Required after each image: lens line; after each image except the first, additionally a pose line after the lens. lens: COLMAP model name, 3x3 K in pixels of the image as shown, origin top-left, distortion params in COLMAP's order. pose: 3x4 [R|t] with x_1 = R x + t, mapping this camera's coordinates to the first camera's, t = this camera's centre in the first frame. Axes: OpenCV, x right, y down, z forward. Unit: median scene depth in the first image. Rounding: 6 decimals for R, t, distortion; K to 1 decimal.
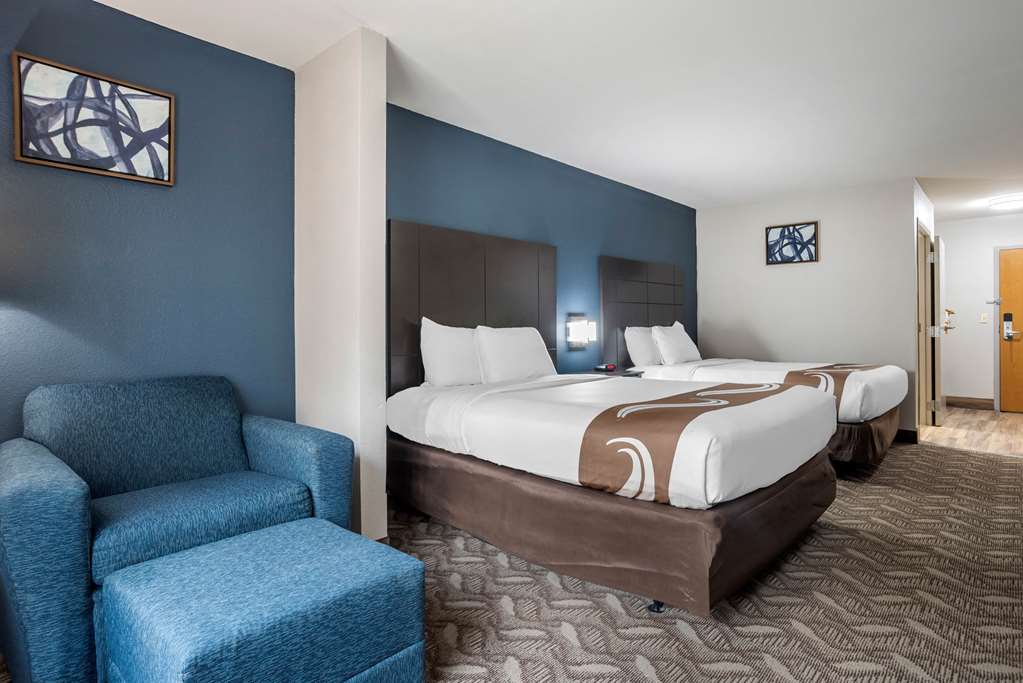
lens RADIAL K [[570.5, 0, 533.3], [0, 570.5, 336.0], [0, 0, 1]] dist [-0.078593, 0.082604]
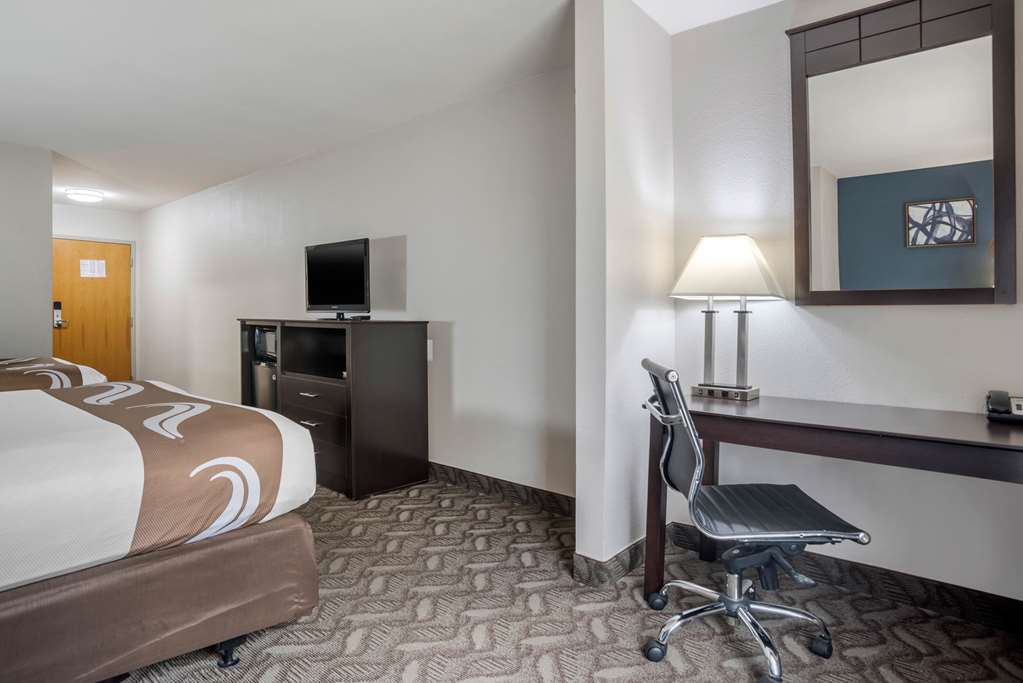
lens RADIAL K [[571.0, 0, 515.9], [0, 571.0, 324.6], [0, 0, 1]] dist [-0.040473, 0.000987]
pose [[-0.007675, -0.009119, 0.999929, -0.495675], [0.006538, 0.999937, 0.009169, -0.007078], [-0.999949, 0.006608, -0.007615, 0.491264]]
